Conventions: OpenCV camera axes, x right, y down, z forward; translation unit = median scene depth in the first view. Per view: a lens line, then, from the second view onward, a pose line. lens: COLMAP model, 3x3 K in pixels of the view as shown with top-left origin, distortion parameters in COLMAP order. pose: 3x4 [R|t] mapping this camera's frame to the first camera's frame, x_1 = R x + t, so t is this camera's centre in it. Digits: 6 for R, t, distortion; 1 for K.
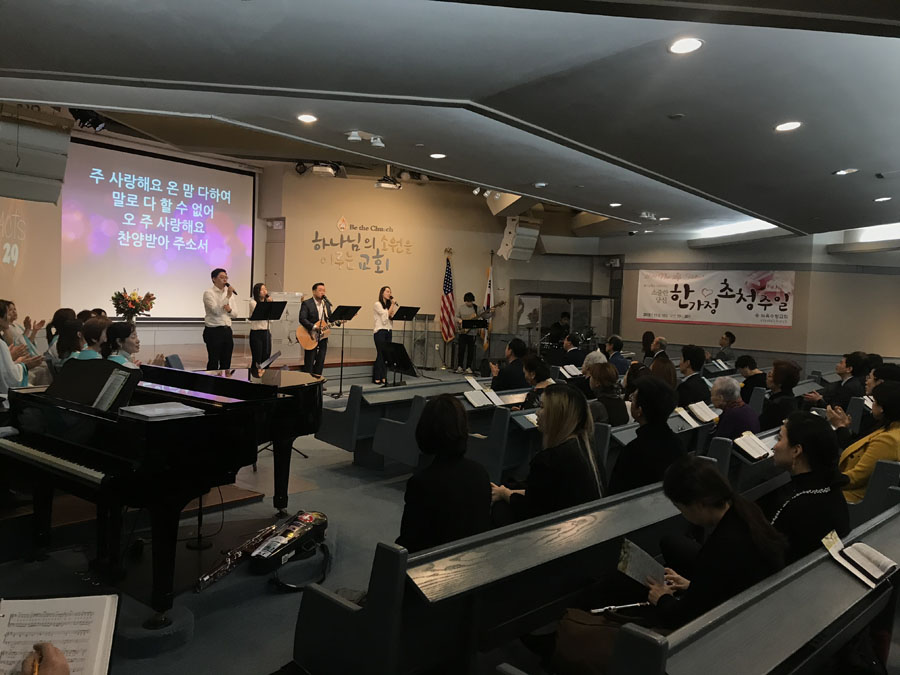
lens RADIAL K [[740.3, 0, 450.0], [0, 740.3, 337.5], [0, 0, 1]] dist [-0.003936, -0.008053]
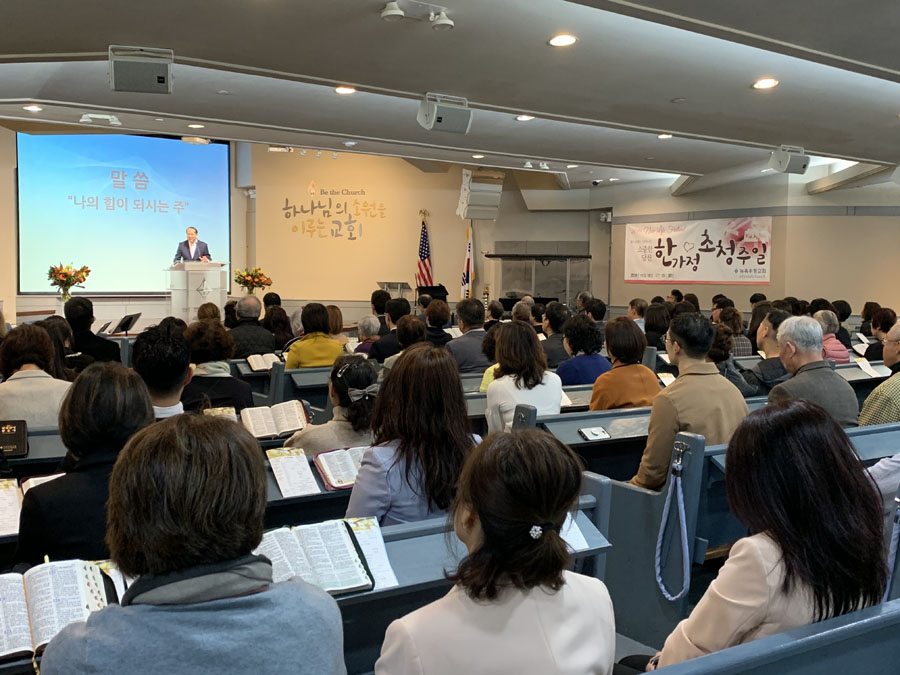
lens RADIAL K [[945.8, 0, 450.0], [0, 945.8, 337.5], [0, 0, 1]] dist [0.137279, -0.571776]
pose [[0.963469, -0.012241, -0.267541, 0.370452], [0.014548, 0.999872, 0.006641, 0.032561], [0.267426, -0.010291, 0.963523, -0.133682]]
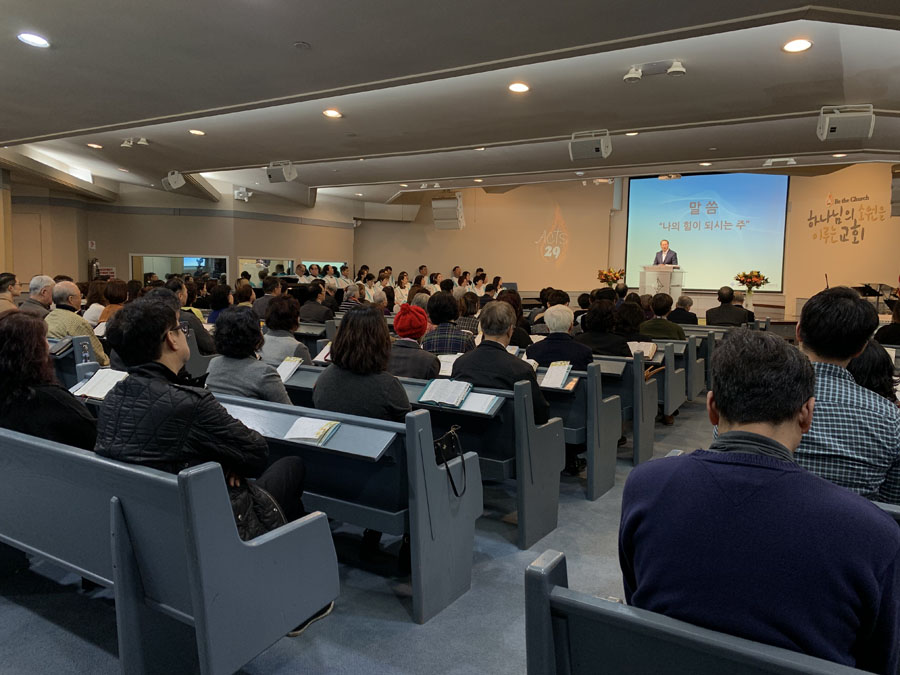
lens RADIAL K [[684.9, 0, 450.0], [0, 684.9, 337.5], [0, 0, 1]] dist [0.021447, -0.012313]
pose [[0.093336, 0.056230, -0.994046, 0.845453], [-0.058450, 0.996991, 0.050909, 0.025408], [0.993918, 0.053350, 0.096342, 0.405328]]
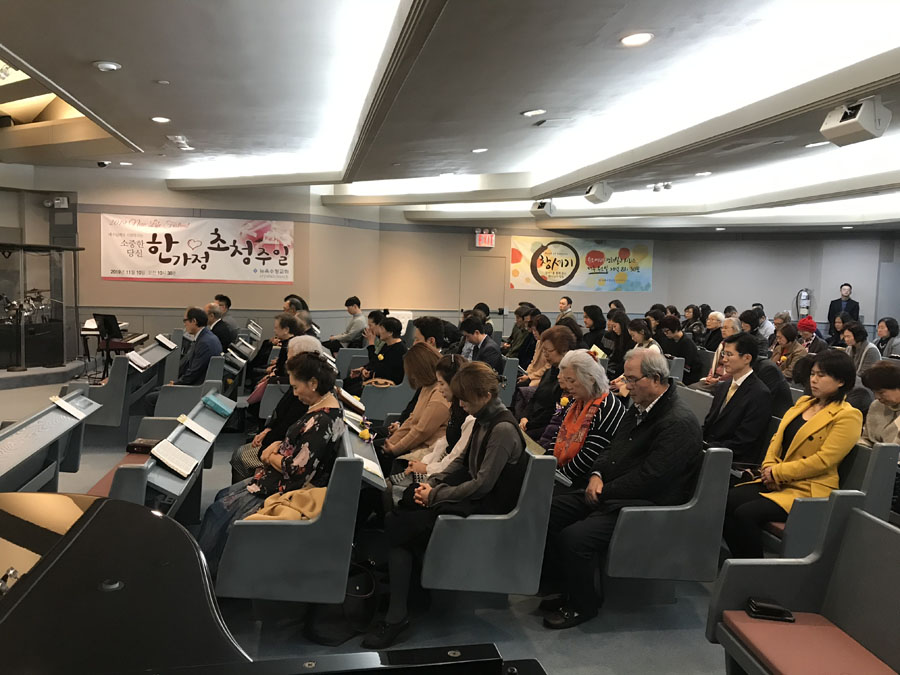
lens RADIAL K [[740.3, 0, 450.0], [0, 740.3, 337.5], [0, 0, 1]] dist [-0.003936, -0.008053]
pose [[0.639211, -0.083956, 0.764435, -0.116218], [0.034463, 0.996152, 0.080587, -0.012831], [-0.768259, -0.025167, 0.639645, 0.235751]]
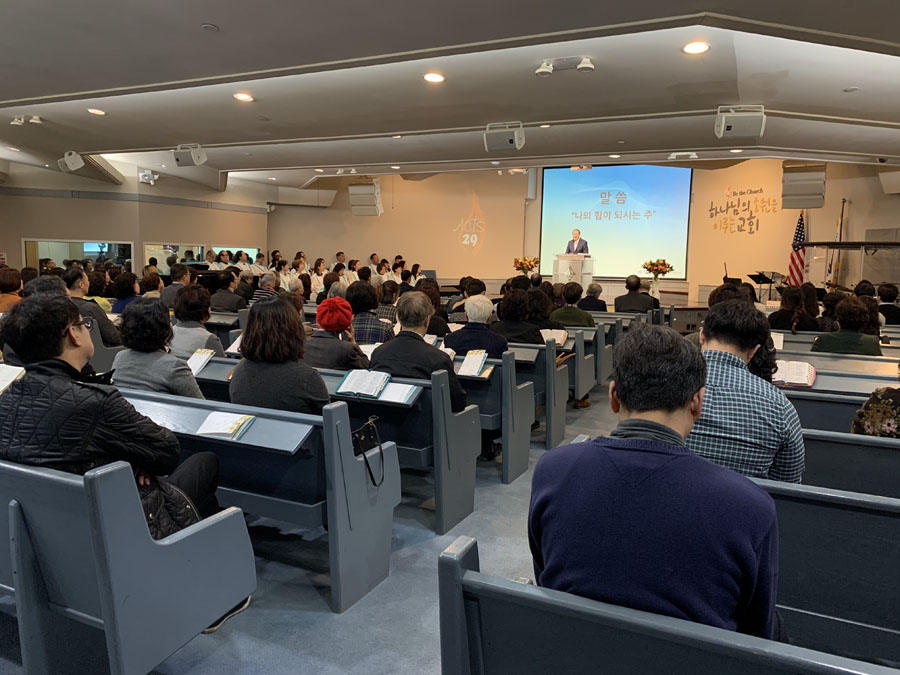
lens RADIAL K [[685.7, 0, 450.0], [0, 685.7, 337.5], [0, 0, 1]] dist [0.024398, -0.012207]
pose [[0.209417, 0.076338, -0.974842, 0.850067], [-0.057493, 0.996184, 0.065658, 0.022420], [0.976135, 0.042297, 0.213006, 0.405905]]
